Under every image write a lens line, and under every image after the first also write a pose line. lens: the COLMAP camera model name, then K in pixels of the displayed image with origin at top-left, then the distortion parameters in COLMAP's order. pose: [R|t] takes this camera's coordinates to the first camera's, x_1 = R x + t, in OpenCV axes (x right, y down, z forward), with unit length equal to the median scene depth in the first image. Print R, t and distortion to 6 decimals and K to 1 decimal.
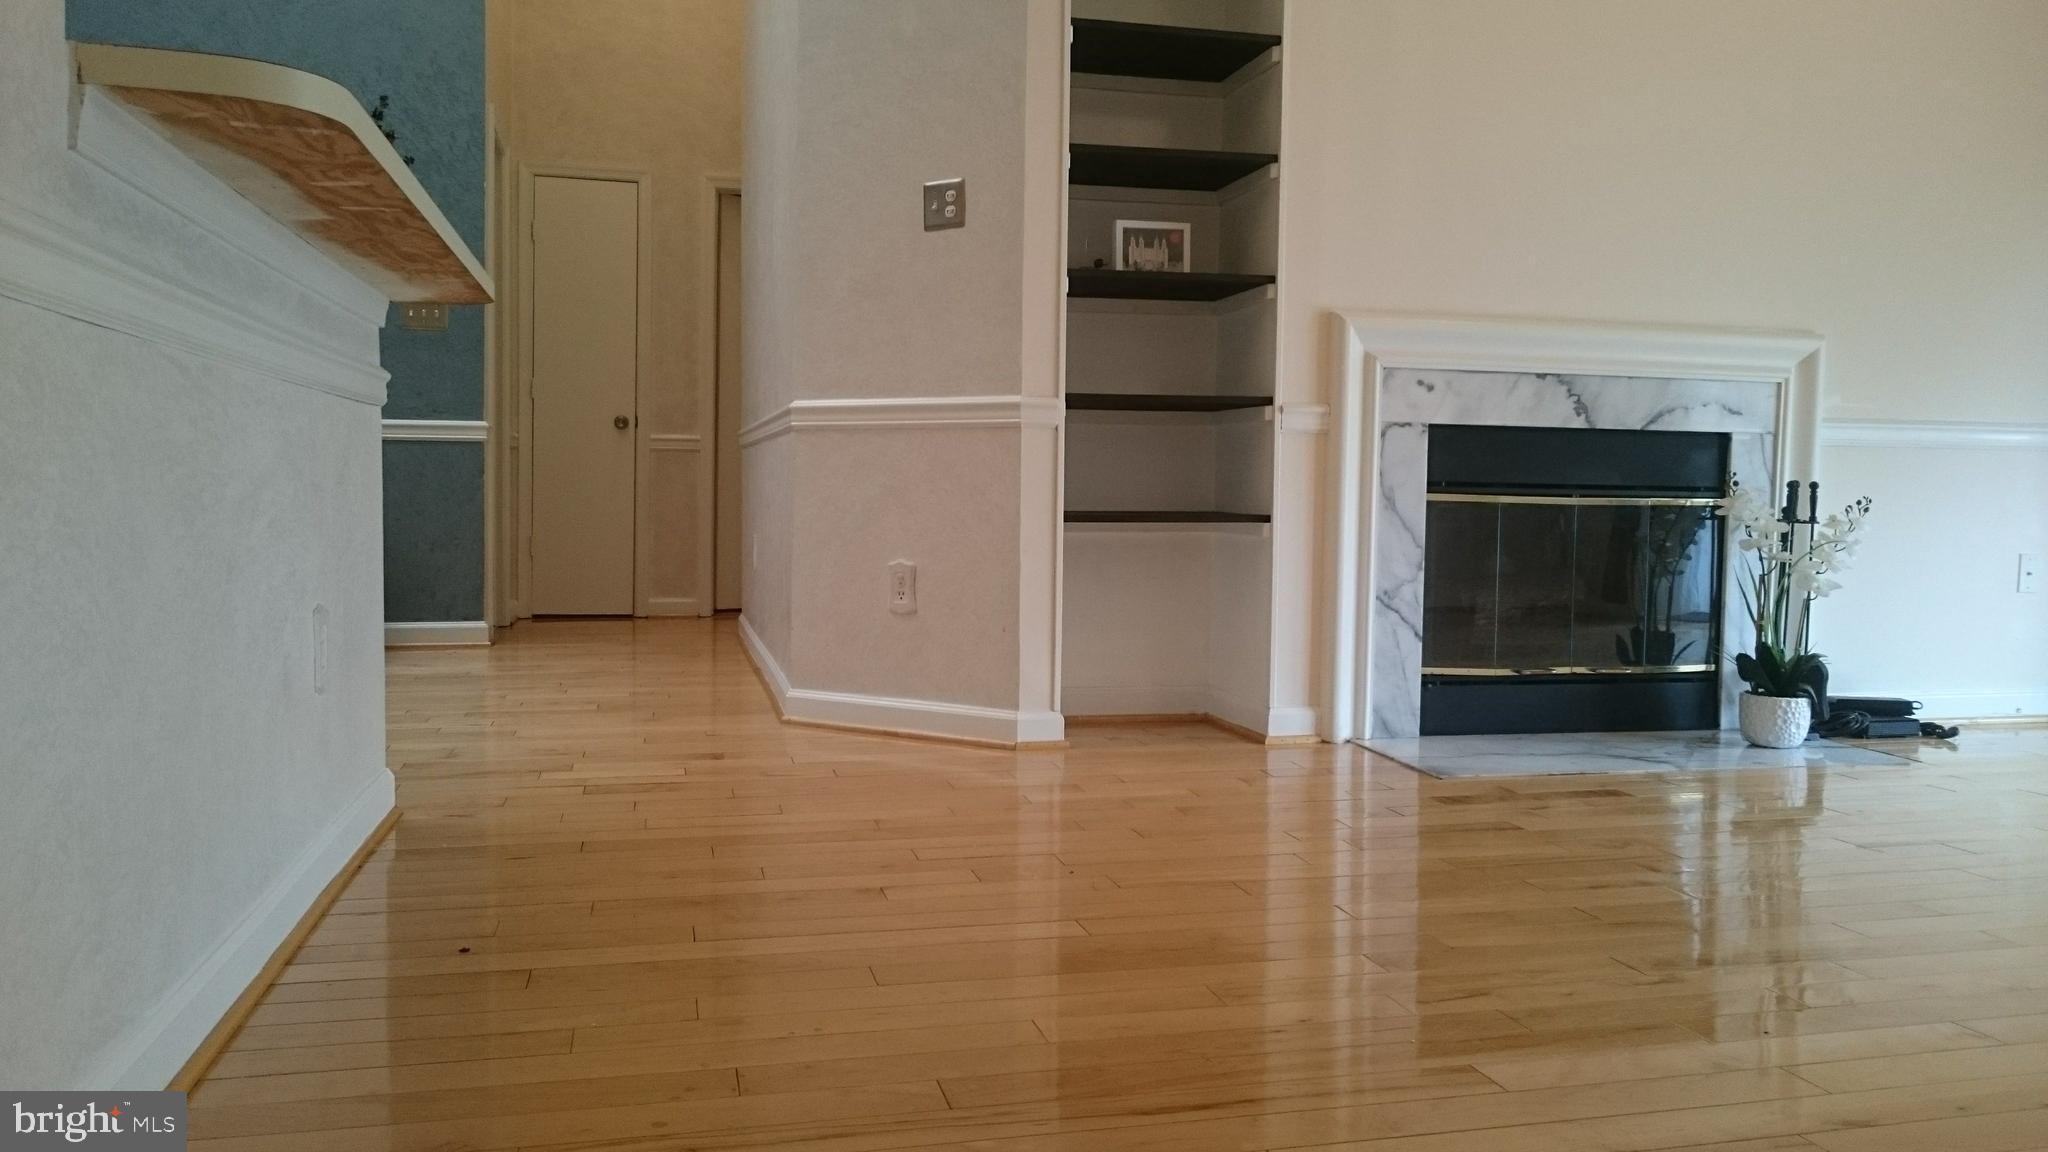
lens RADIAL K [[1521.3, 0, 987.2], [0, 1521.3, 563.9], [0, 0, 1]] dist [-0.000353, -0.019395]
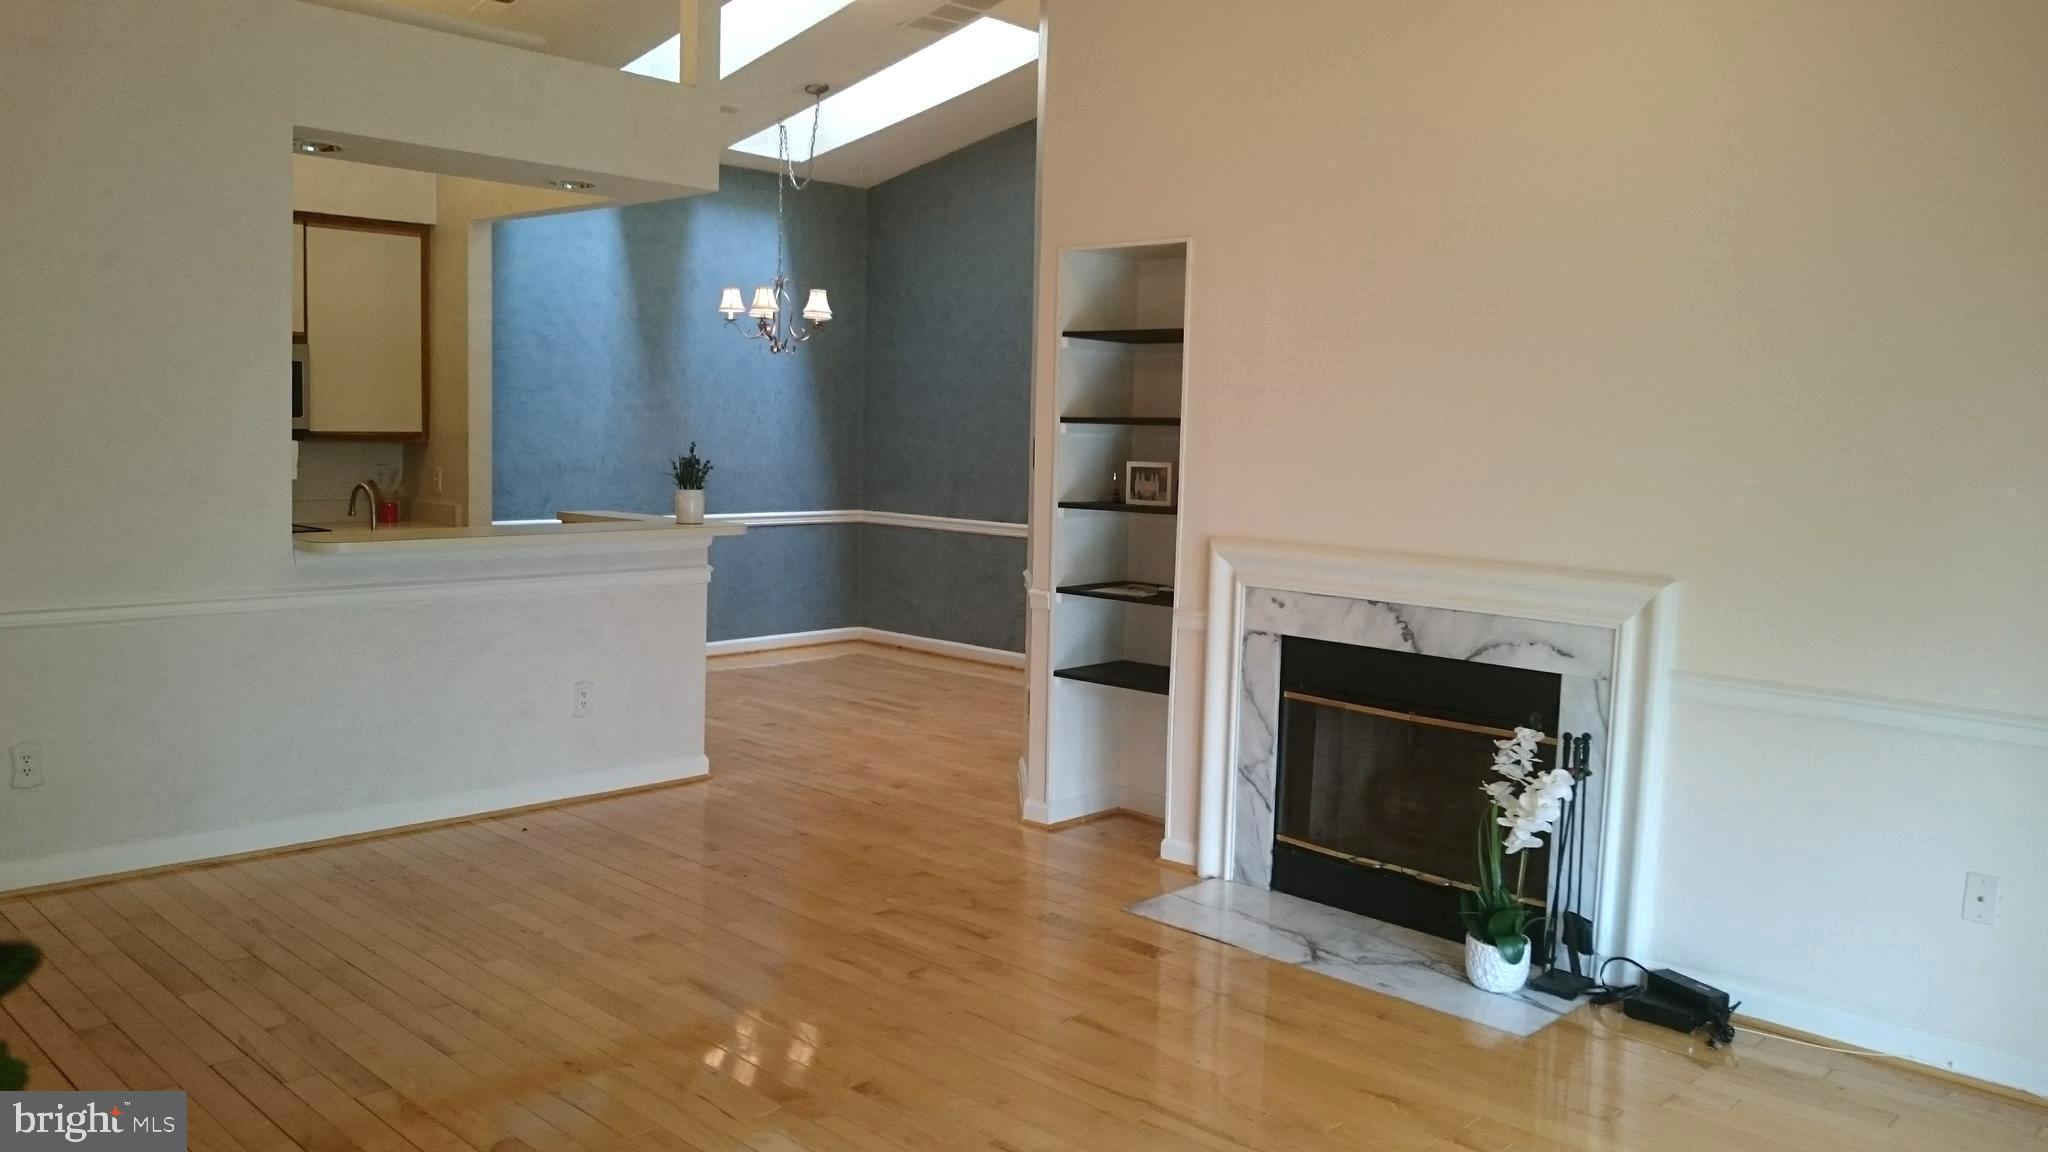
lens RADIAL K [[1521.3, 0, 993.8], [0, 1521.3, 557.1], [0, 0, 1]] dist [-0.000353, -0.019395]
pose [[0.529089, 0.072077, -0.845499, 1.174388], [-0.059579, 0.997082, 0.047717, -0.195736], [0.846472, 0.025127, 0.531840, 0.166402]]
